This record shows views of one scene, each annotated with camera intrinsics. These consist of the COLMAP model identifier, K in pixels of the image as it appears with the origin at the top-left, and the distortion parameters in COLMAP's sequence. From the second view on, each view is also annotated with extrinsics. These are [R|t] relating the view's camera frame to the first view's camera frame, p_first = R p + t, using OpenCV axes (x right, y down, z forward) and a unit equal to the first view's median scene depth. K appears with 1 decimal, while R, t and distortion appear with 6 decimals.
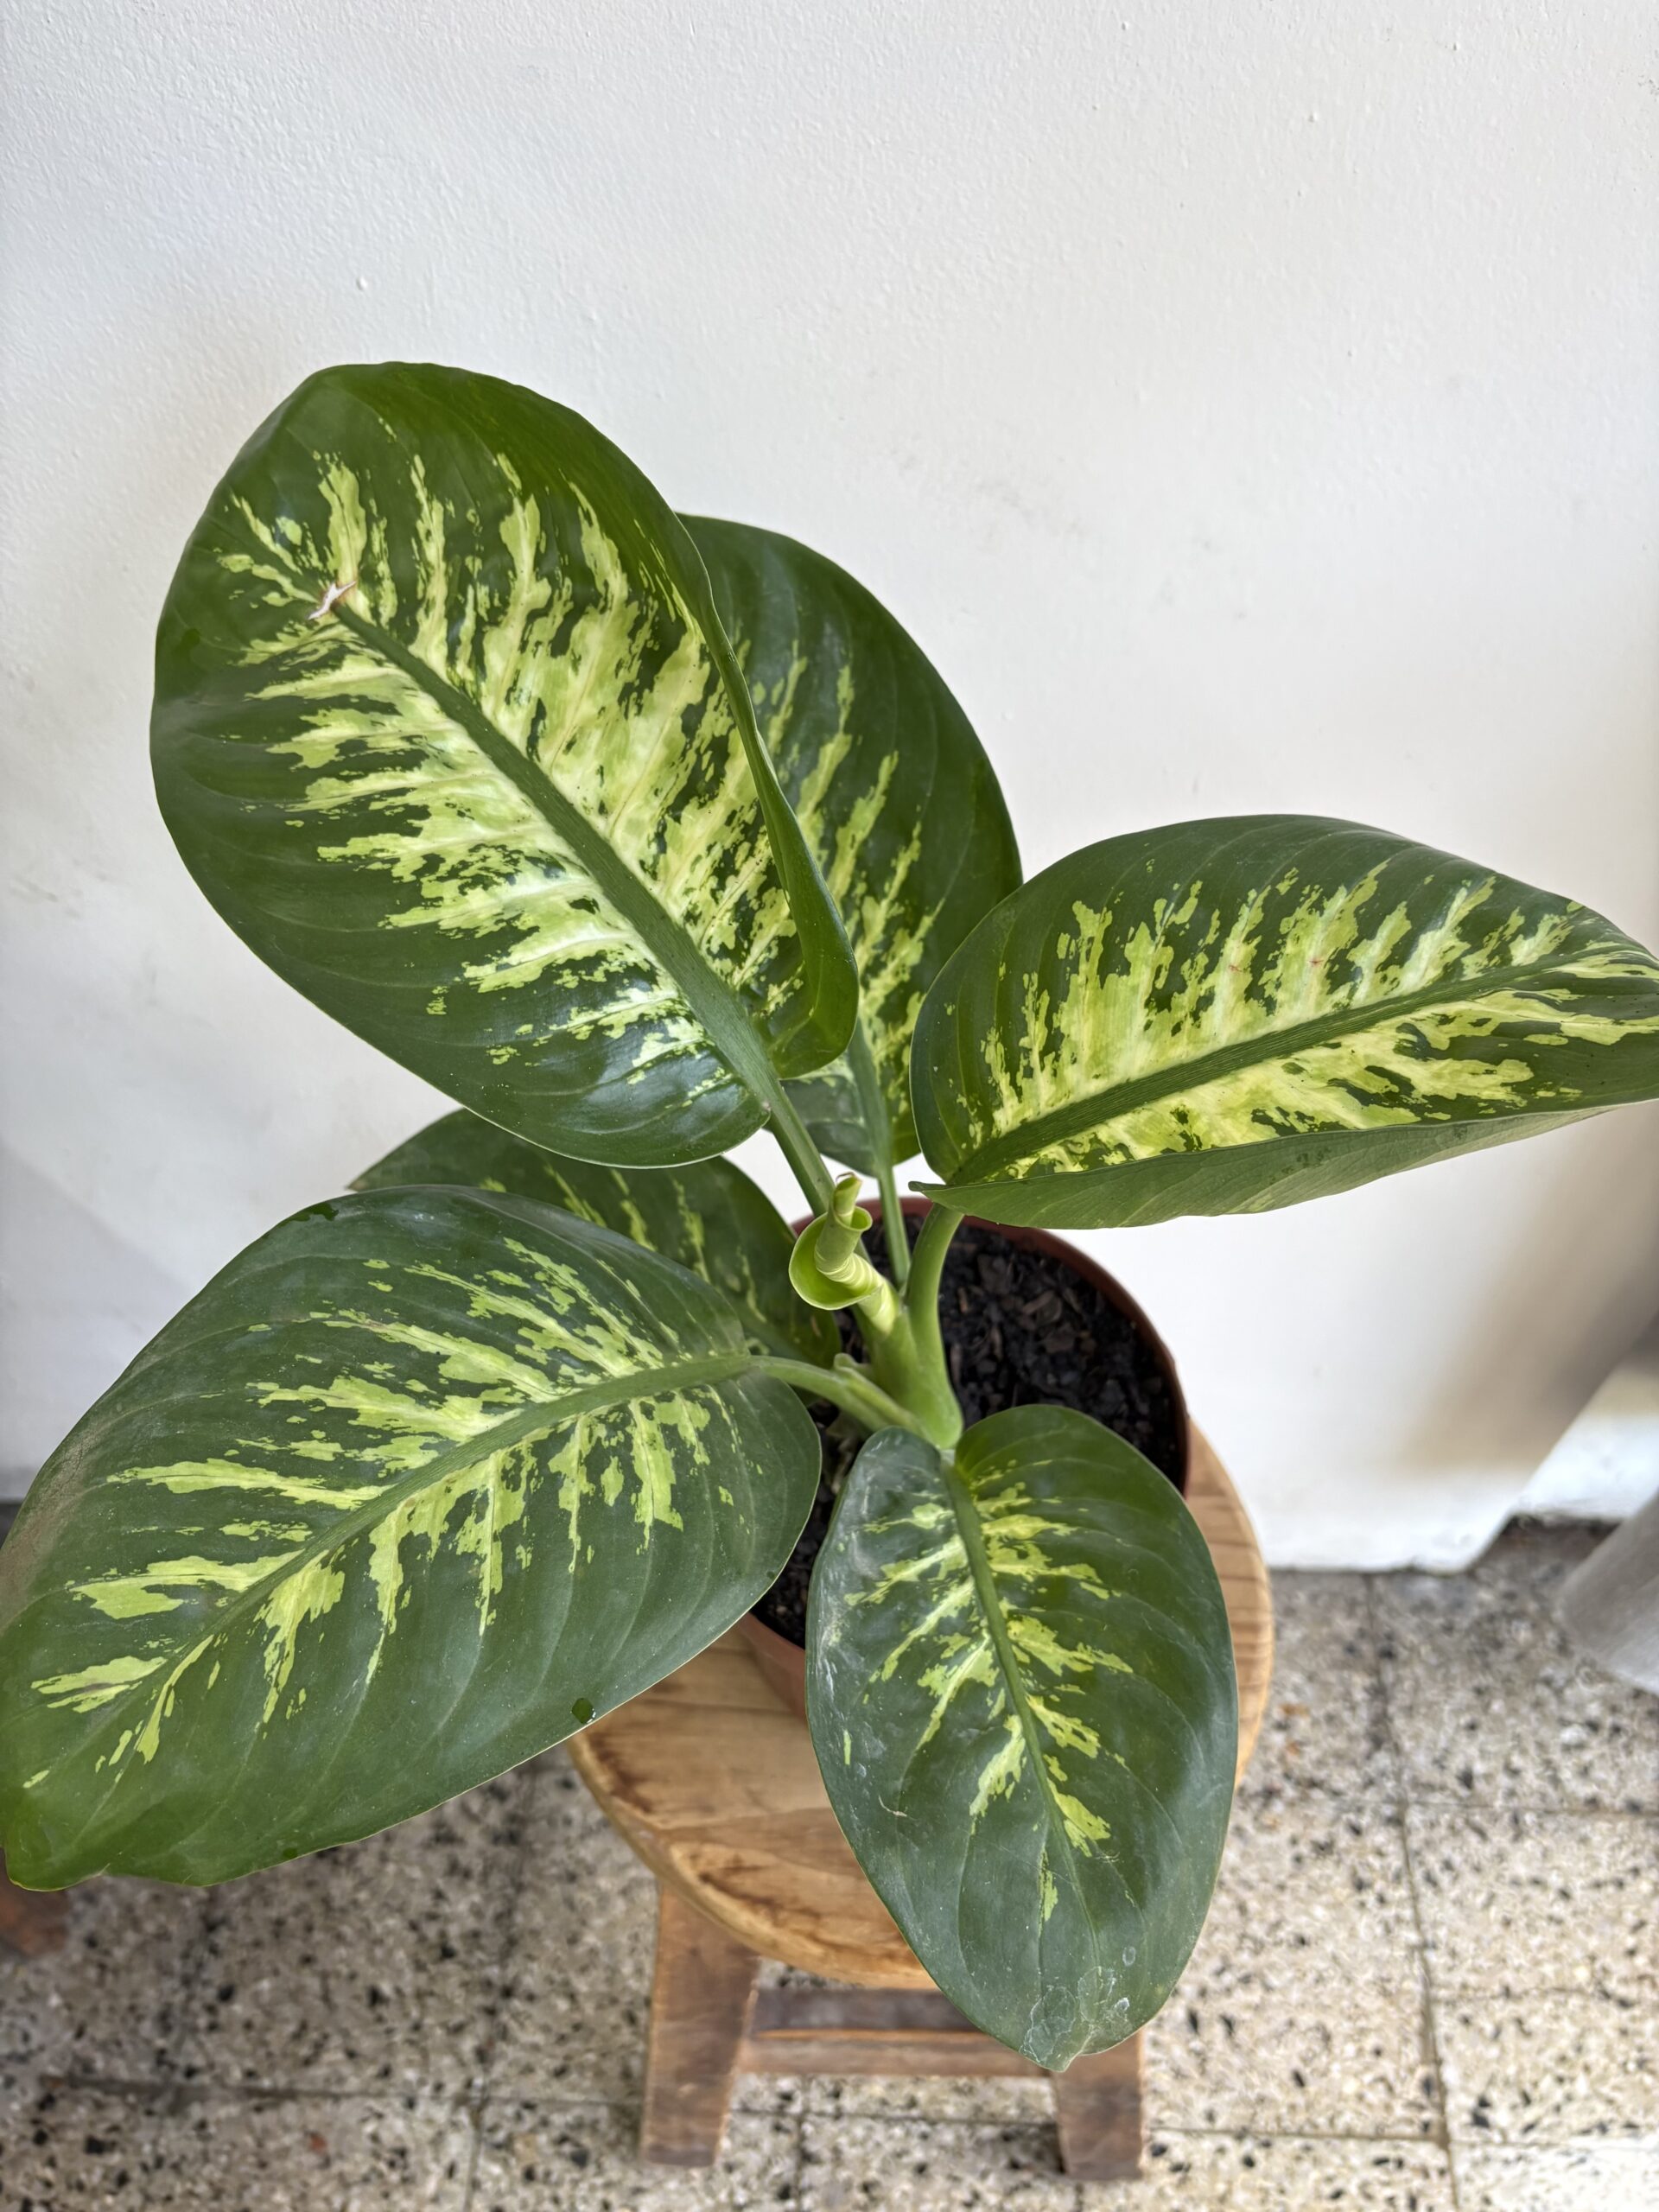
lens RADIAL K [[1725.3, 0, 752.8], [0, 1725.3, 1102.2], [0, 0, 1]] dist [-0.062941, 0.125397]
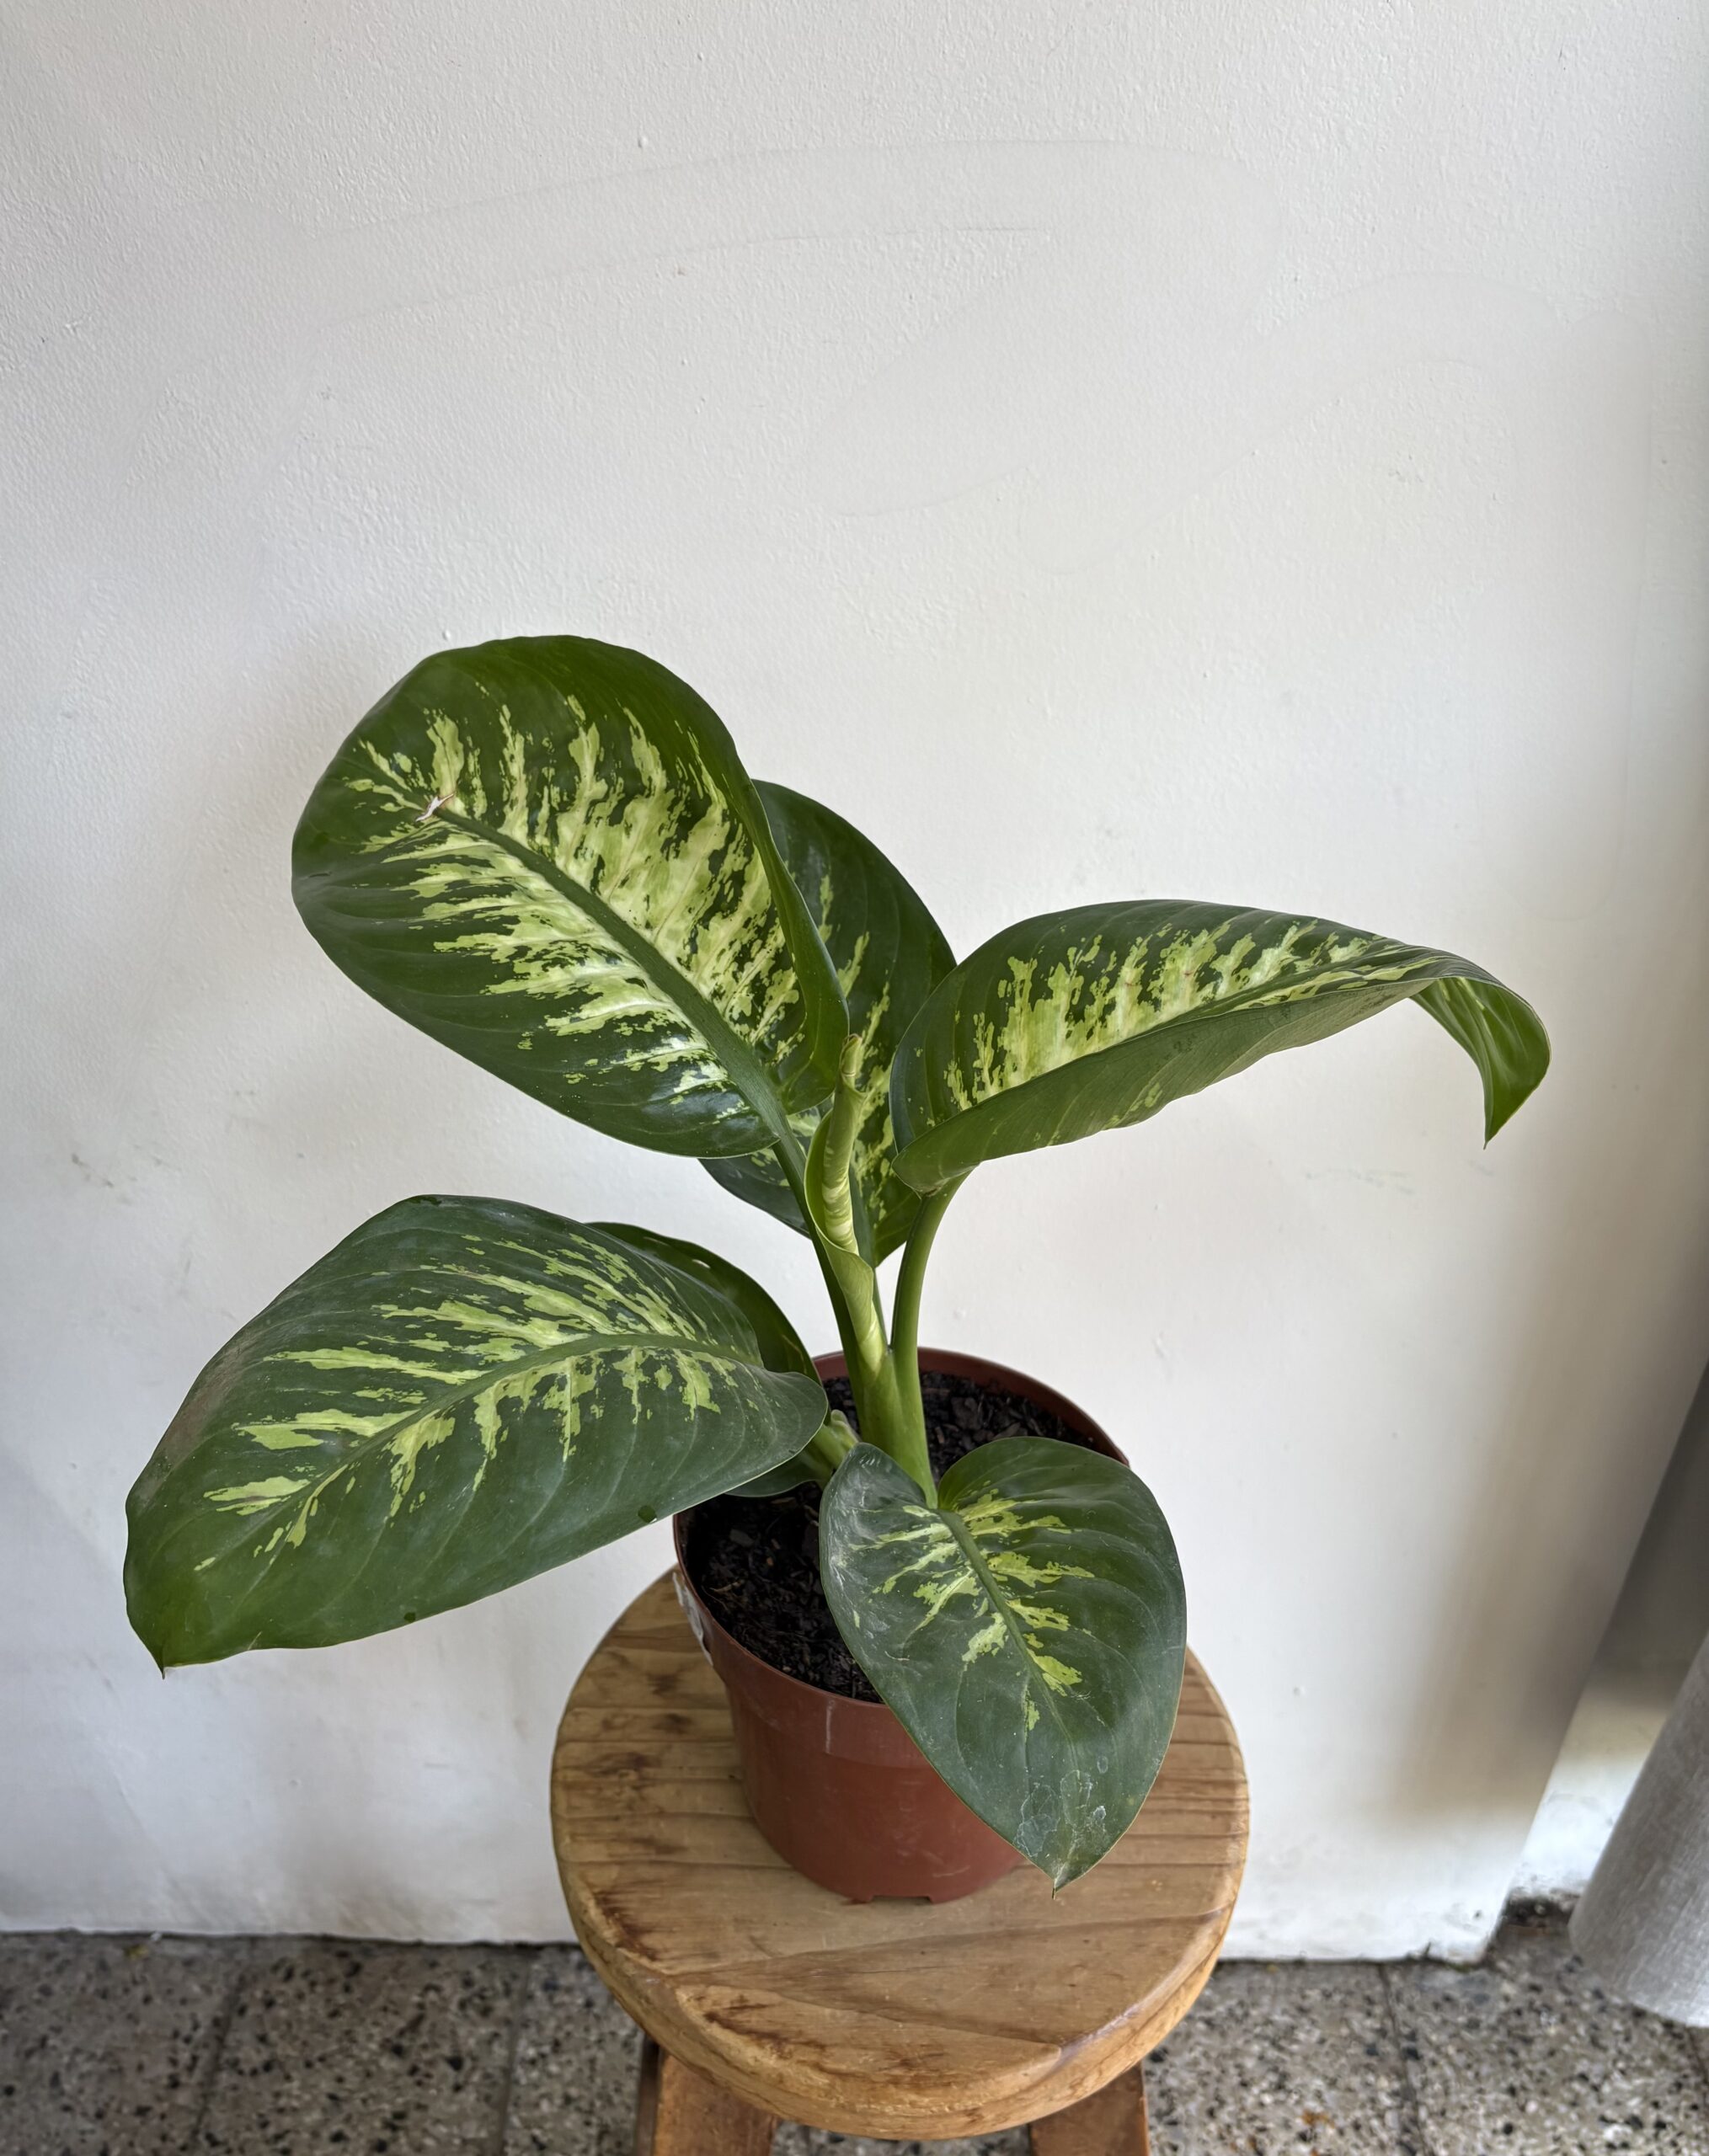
lens RADIAL K [[1828.7, 0, 715.3], [0, 1828.7, 1122.2], [0, 0, 1]] dist [0.001548, -0.011026]
pose [[0.999948, -0.001969, 0.010011, -0.052017], [0.004902, 0.953220, -0.302238, 0.407445], [-0.008947, 0.302271, 0.953180, -0.294837]]
